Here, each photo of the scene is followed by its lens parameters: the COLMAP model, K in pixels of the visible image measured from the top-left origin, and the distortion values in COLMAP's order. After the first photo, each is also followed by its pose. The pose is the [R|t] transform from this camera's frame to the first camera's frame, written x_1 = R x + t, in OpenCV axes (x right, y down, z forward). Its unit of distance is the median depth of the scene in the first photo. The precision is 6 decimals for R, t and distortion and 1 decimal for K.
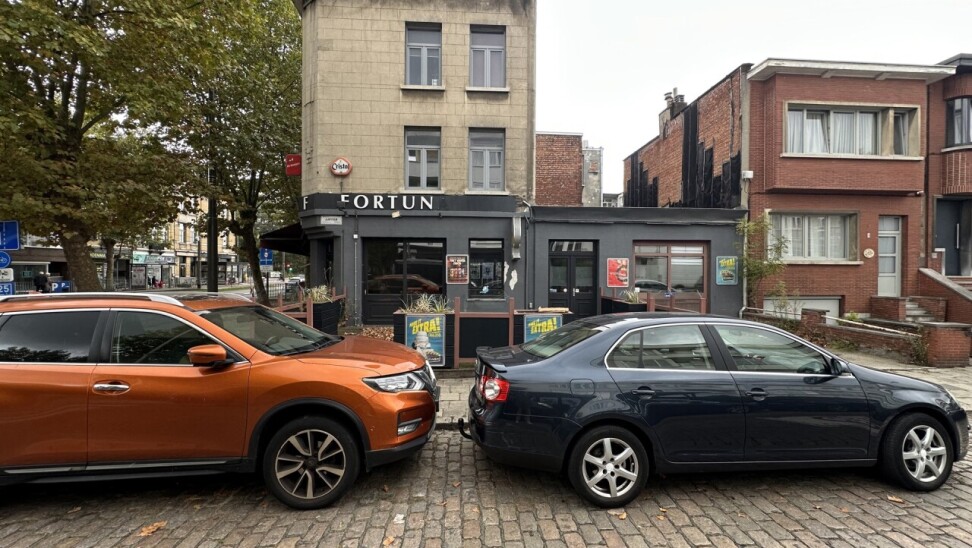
lens RADIAL K [[385.7, 0, 483.7], [0, 385.7, 274.1], [0, 0, 1]] dist [-0.004216, 0.000220]
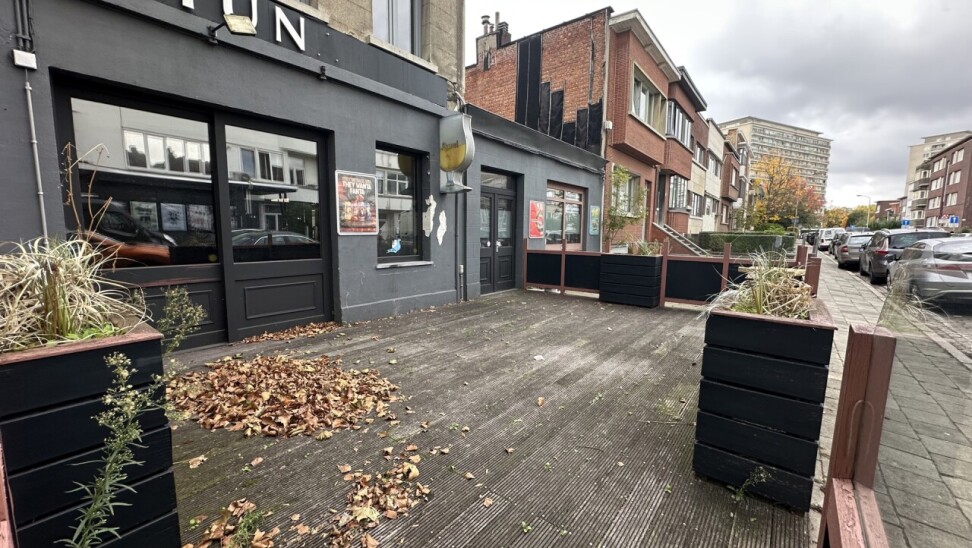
lens RADIAL K [[385.7, 0, 485.5], [0, 385.7, 272.1], [0, 0, 1]] dist [-0.004216, 0.000220]
pose [[0.664276, -0.076962, 0.743515, -0.306167], [-0.006183, 0.994086, 0.108422, 0.017382], [-0.747462, -0.076619, 0.659871, 0.534973]]
